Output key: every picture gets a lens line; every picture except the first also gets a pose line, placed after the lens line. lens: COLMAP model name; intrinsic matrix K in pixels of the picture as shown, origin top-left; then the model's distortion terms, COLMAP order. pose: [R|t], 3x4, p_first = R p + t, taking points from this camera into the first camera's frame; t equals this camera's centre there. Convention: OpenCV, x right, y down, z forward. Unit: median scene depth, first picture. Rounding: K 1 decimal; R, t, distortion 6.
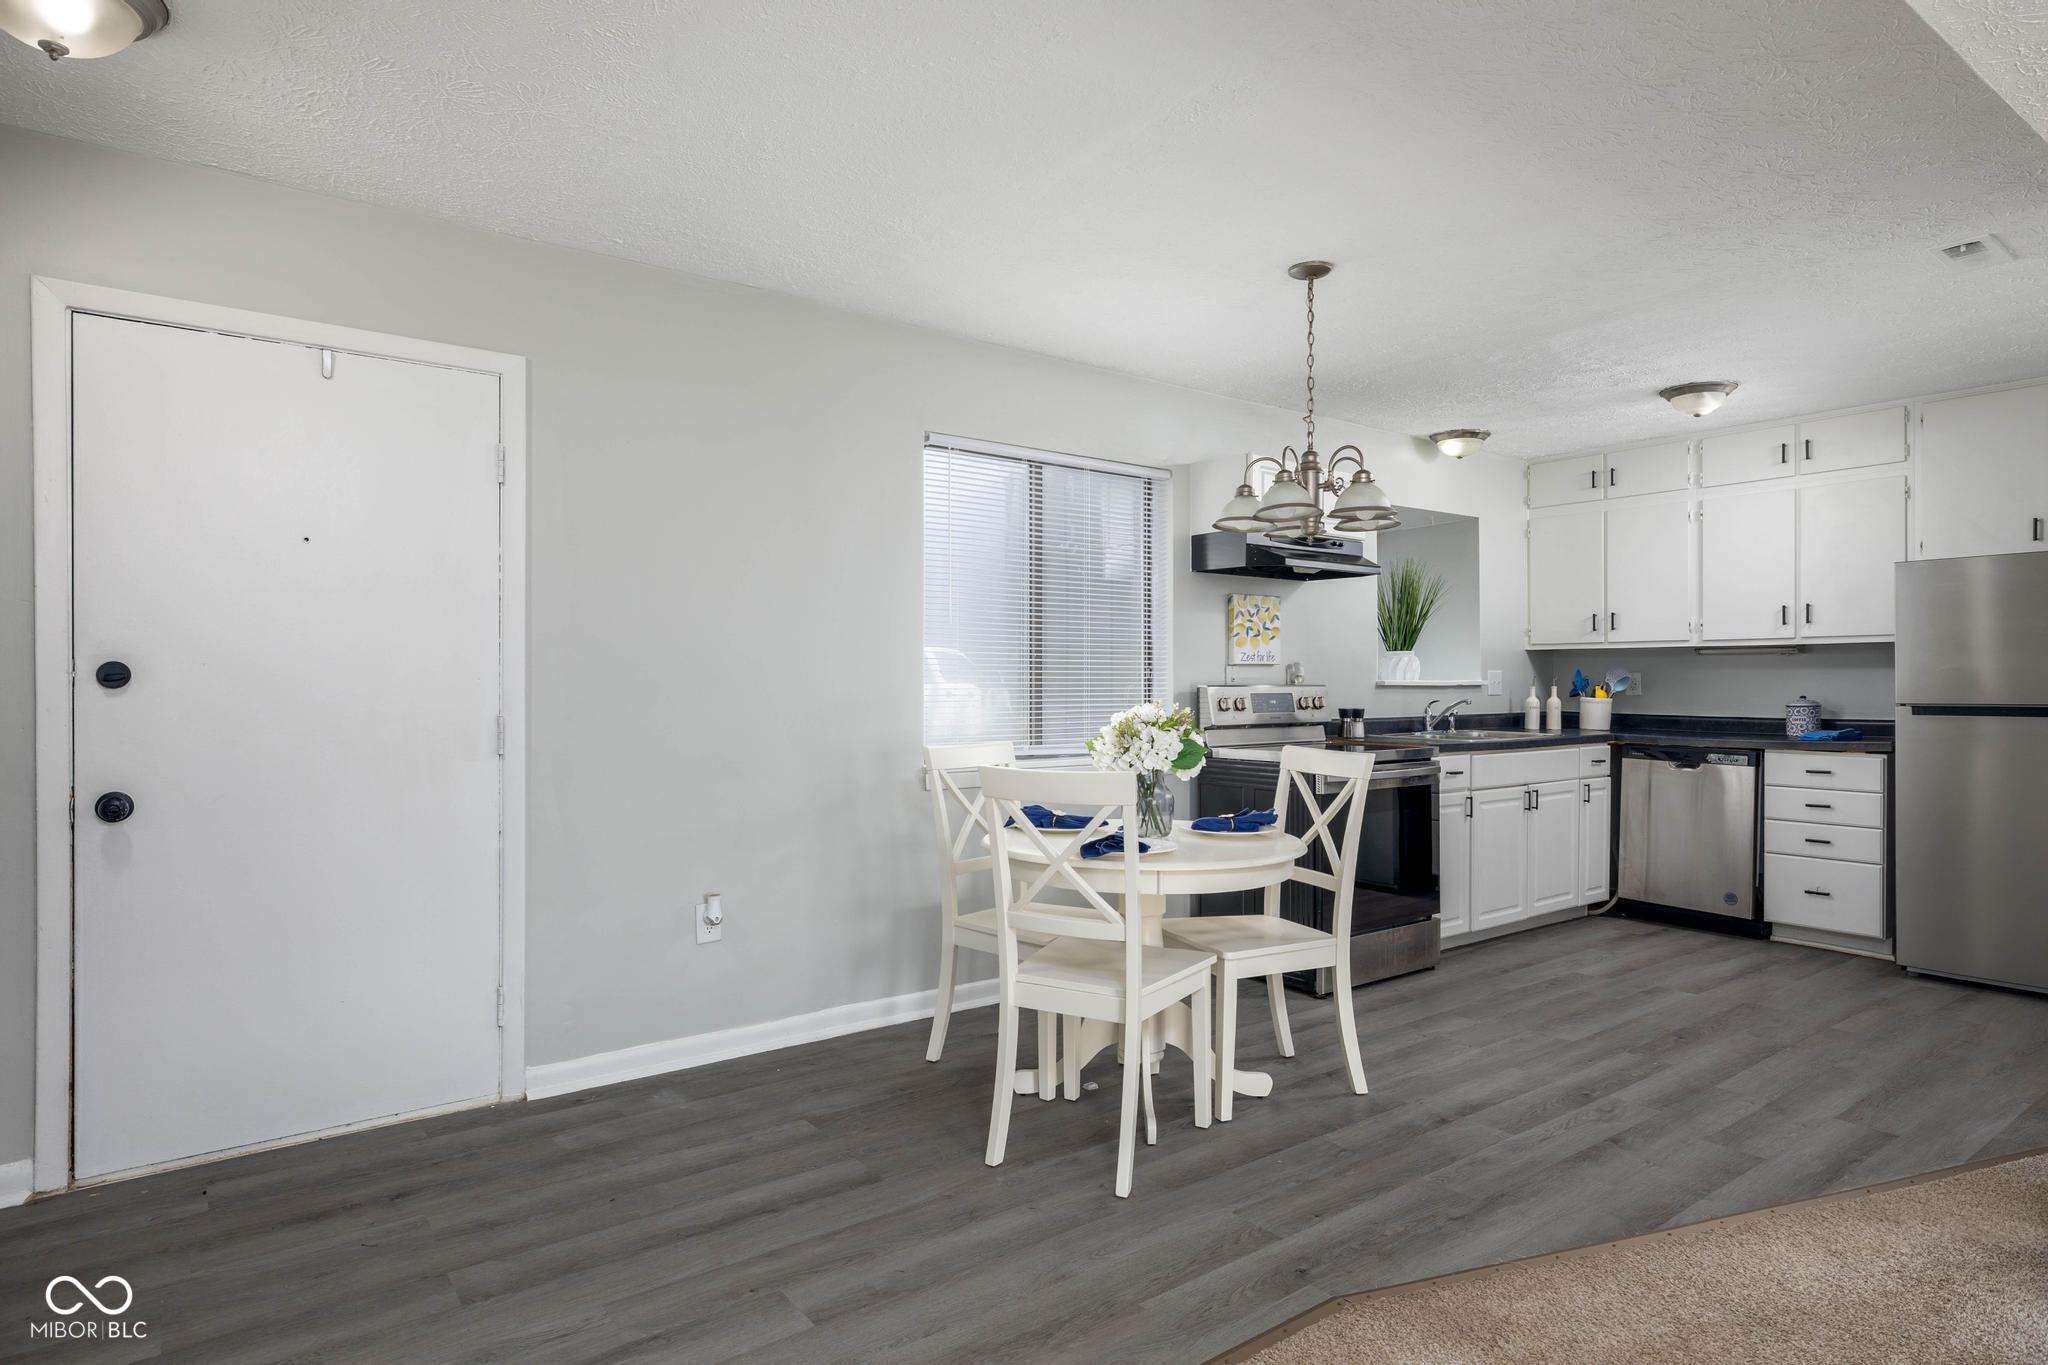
lens RADIAL K [[1139.8, 0, 1022.0], [0, 1139.8, 684.6], [0, 0, 1]] dist [0.015214, -0.003864]
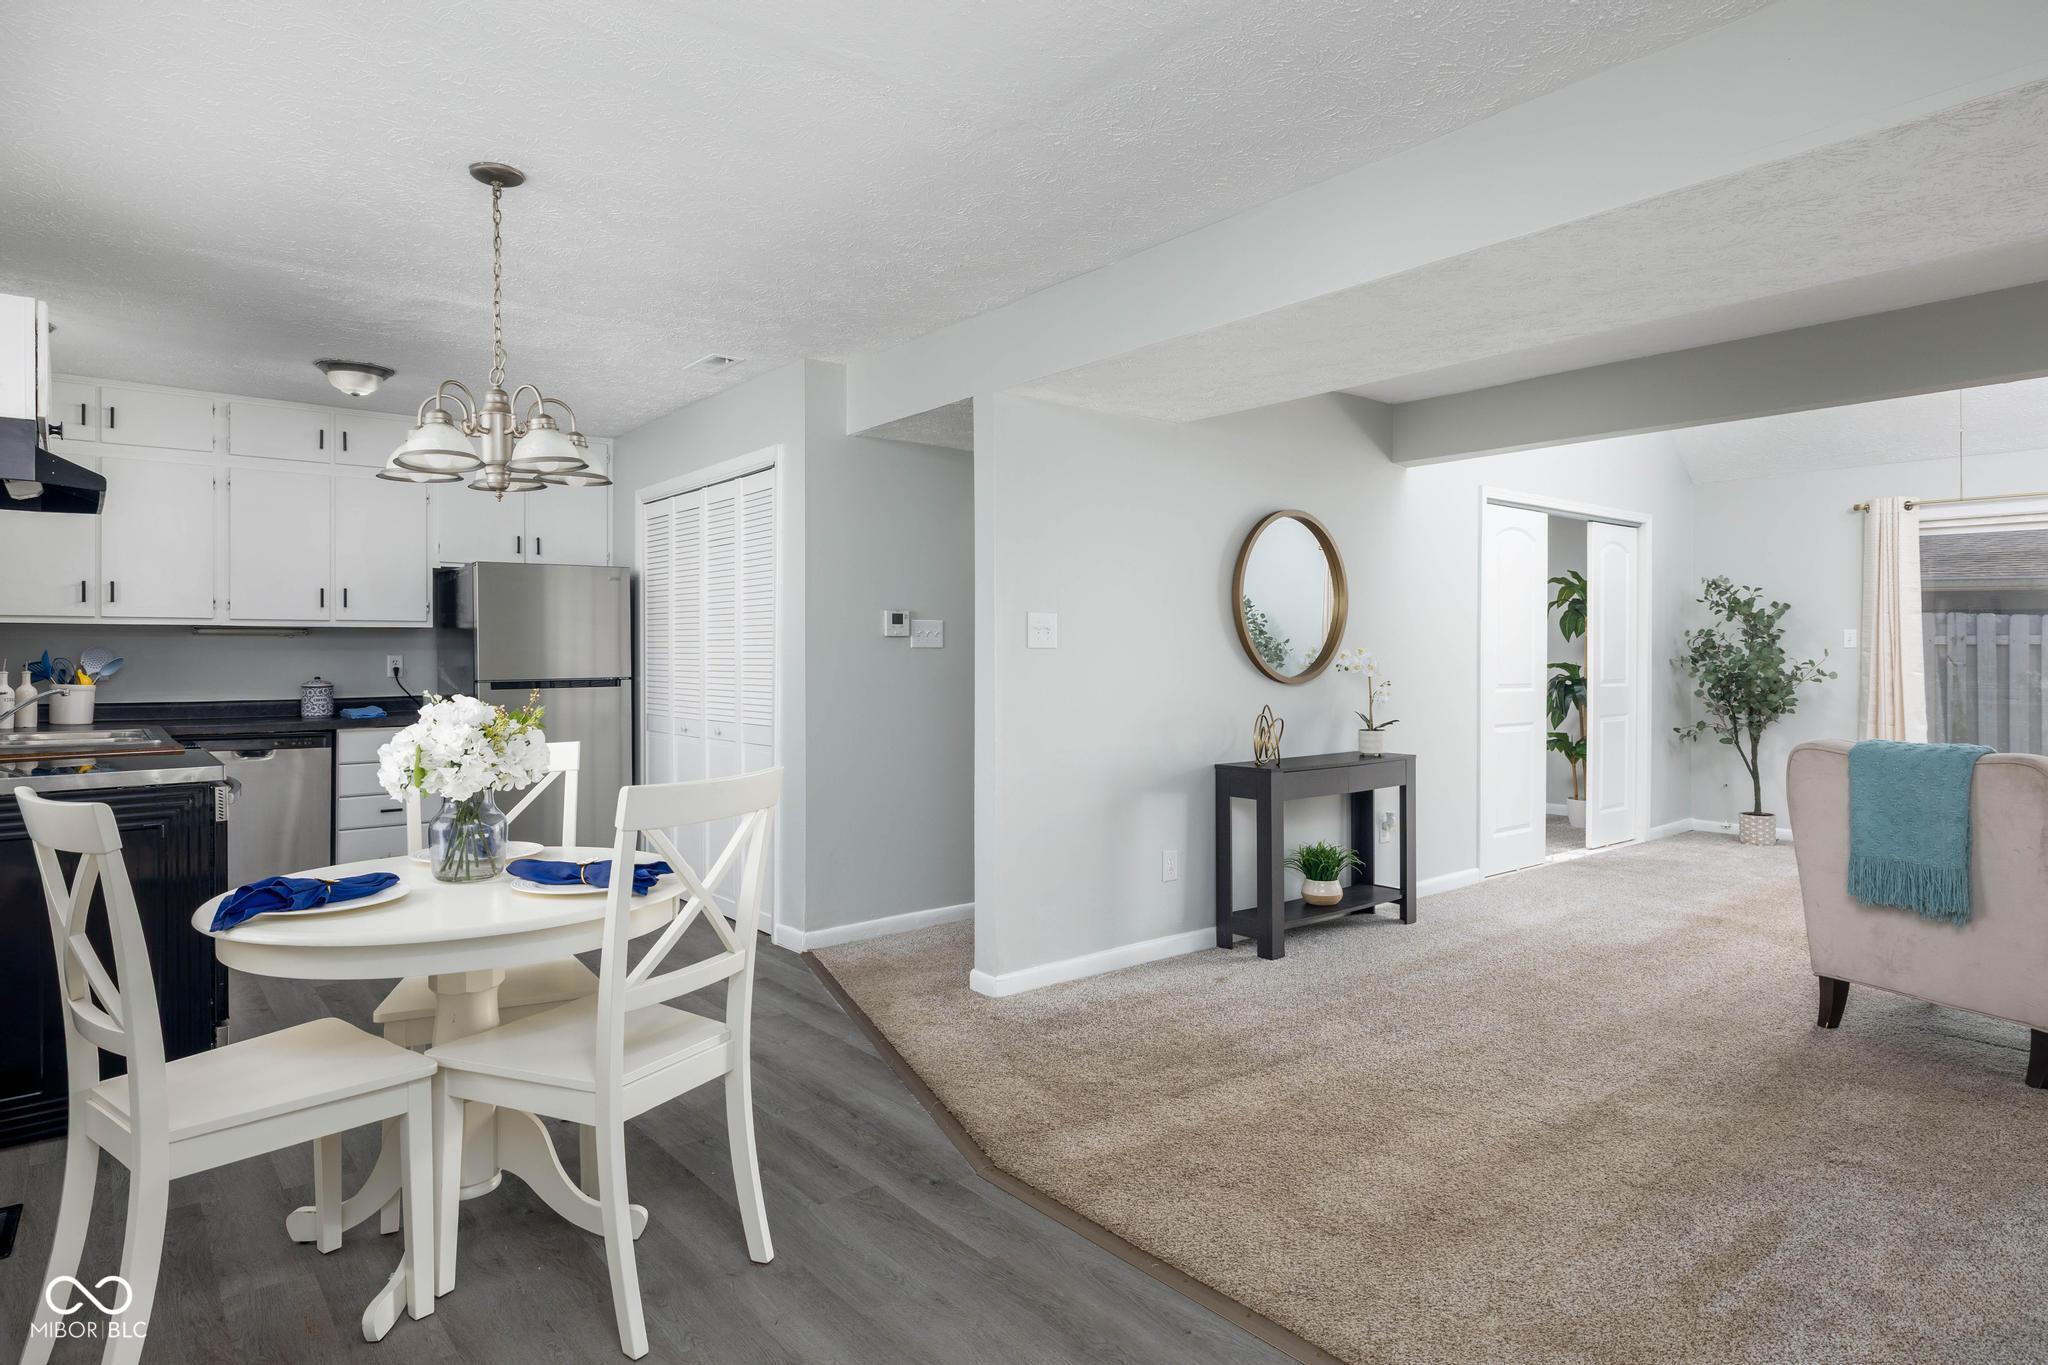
lens RADIAL K [[1139.8, 0, 1039.1], [0, 1139.8, 660.9], [0, 0, 1]] dist [0.015214, -0.003864]
pose [[-0.047179, -0.000961, 0.998886, -0.410933], [0.007380, 0.999972, 0.001311, -0.001152], [-0.998859, 0.007434, -0.047171, 0.438882]]
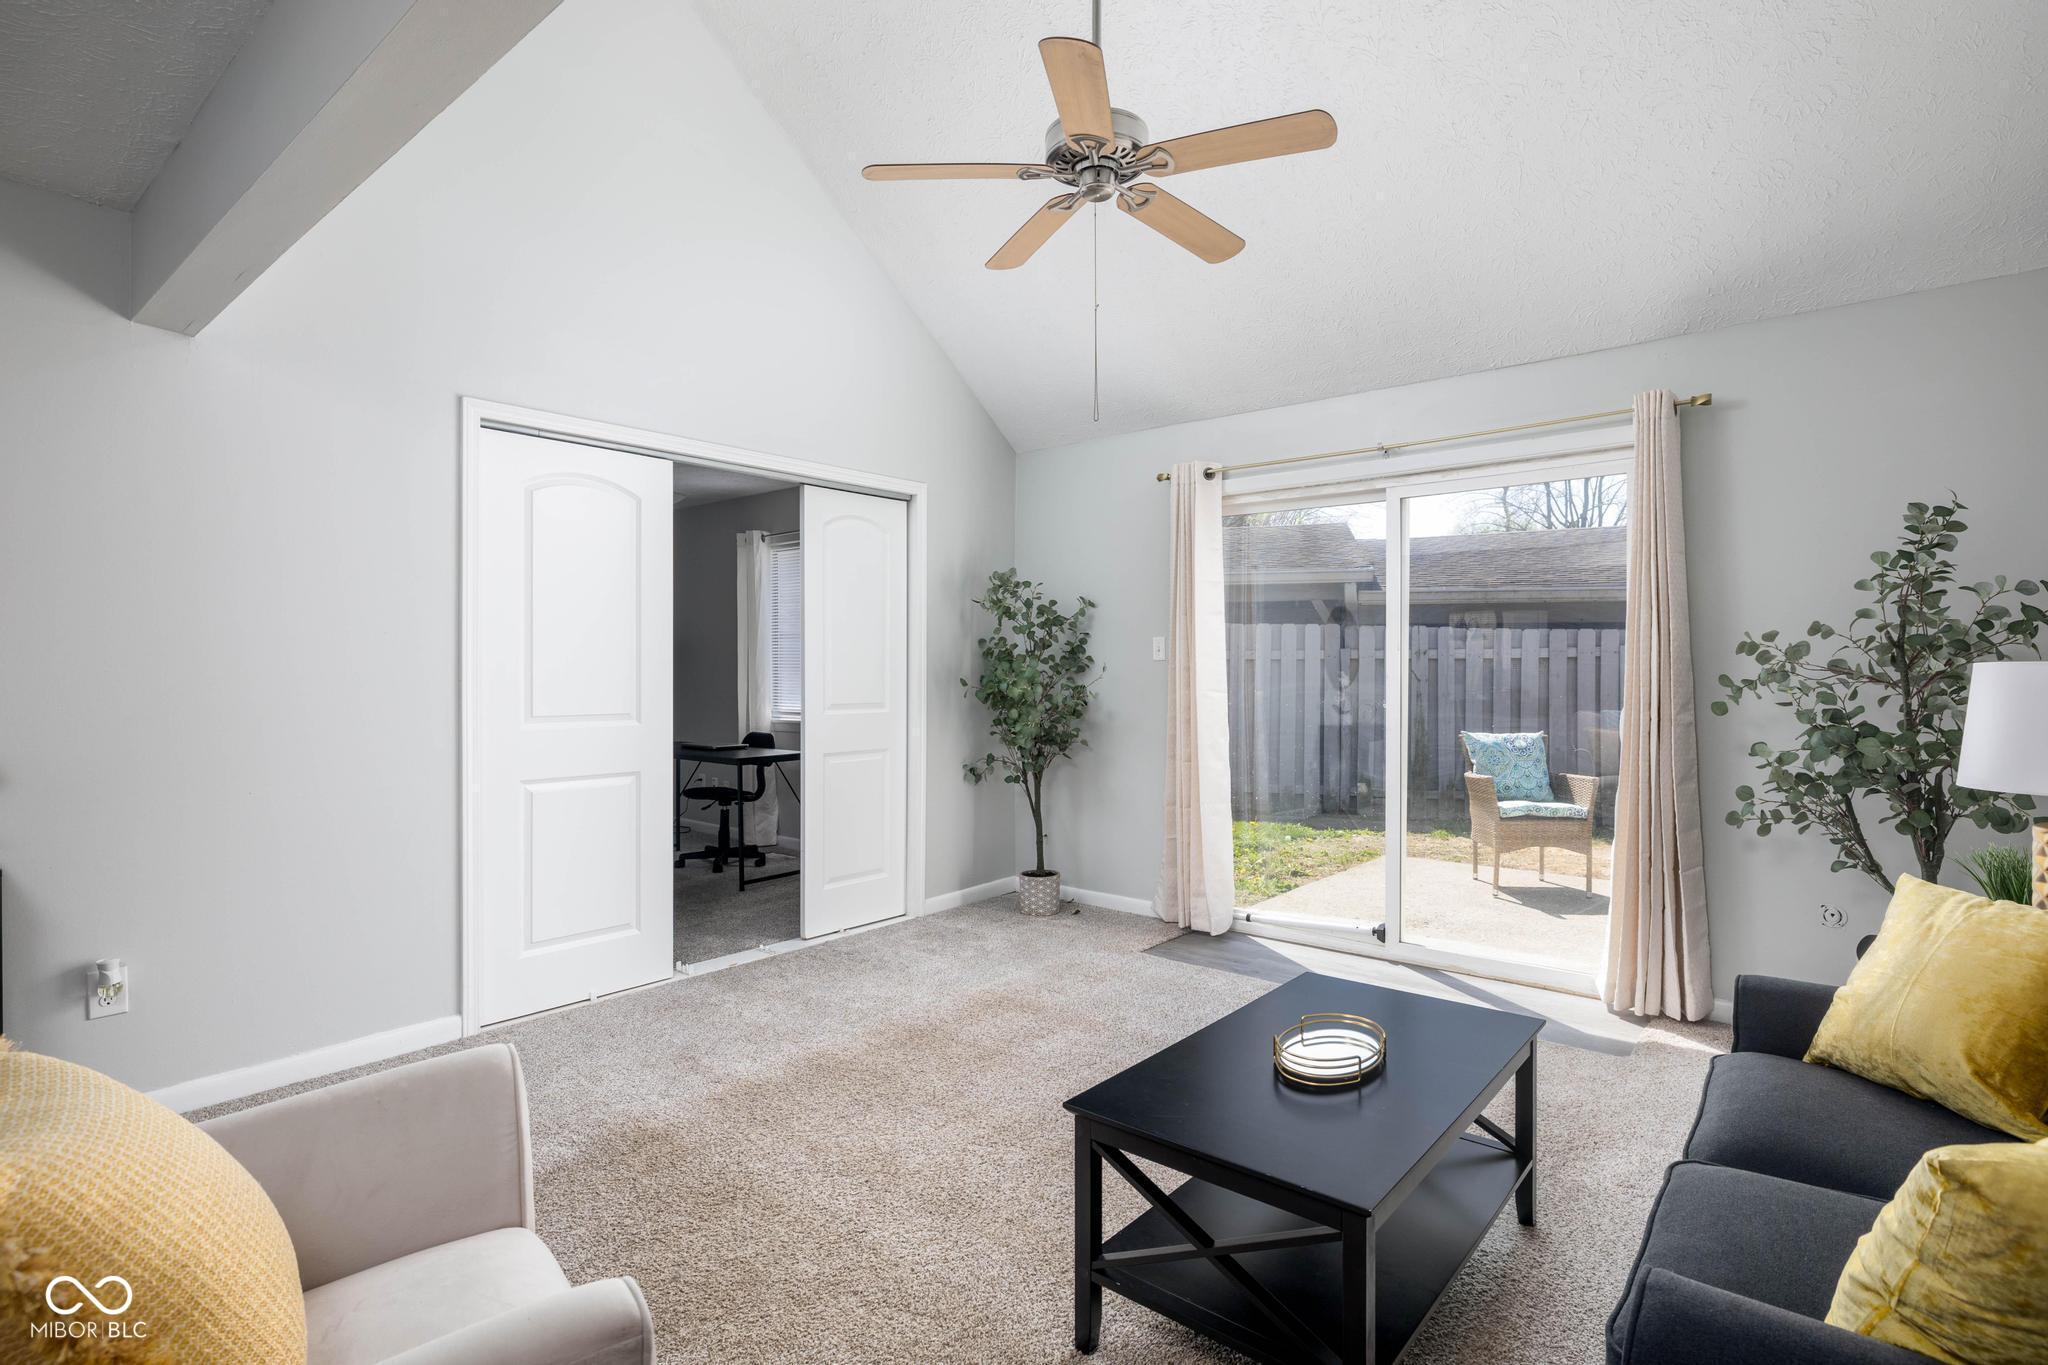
lens RADIAL K [[1011.6, 0, 1035.5], [0, 1011.6, 687.8], [0, 0, 1]] dist [0.000021, 0.000569]
pose [[-0.236953, -0.014803, 0.971408, 0.053938], [0.012197, 0.999760, 0.018210, 0.001528], [-0.971445, 0.016163, -0.236715, -0.311904]]
